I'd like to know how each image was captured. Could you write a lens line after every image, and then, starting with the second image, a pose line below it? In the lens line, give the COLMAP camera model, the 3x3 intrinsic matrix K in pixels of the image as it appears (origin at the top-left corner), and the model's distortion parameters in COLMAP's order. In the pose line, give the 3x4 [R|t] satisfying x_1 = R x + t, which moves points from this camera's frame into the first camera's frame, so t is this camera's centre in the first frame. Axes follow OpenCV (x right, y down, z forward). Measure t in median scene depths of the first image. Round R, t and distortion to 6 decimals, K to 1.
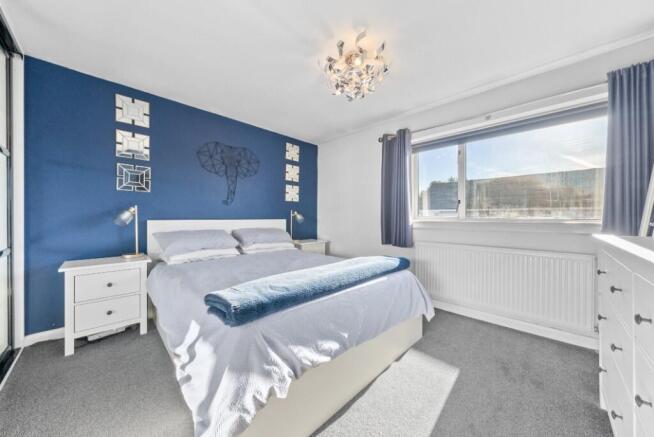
lens RADIAL K [[224.8, 0, 327.5], [0, 224.8, 217.4], [0, 0, 1]] dist [-0.010006, -0.000327]
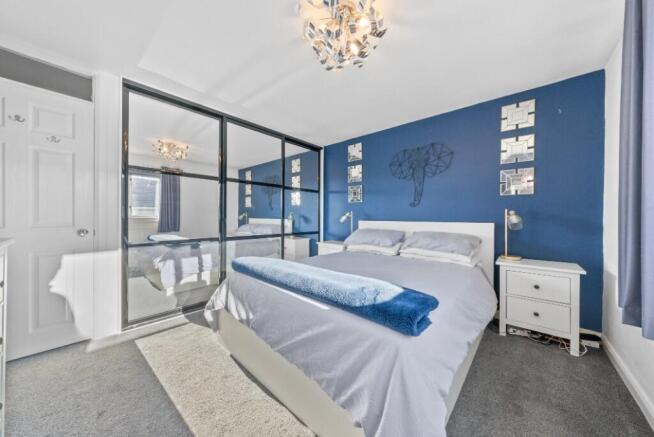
lens RADIAL K [[224.8, 0, 328.3], [0, 224.8, 216.9], [0, 0, 1]] dist [-0.010006, -0.000327]
pose [[0.044250, -0.006857, -0.998997, 0.527142], [-0.011048, 0.999912, -0.007352, 0.000104], [0.998959, 0.011362, 0.044170, 0.546106]]
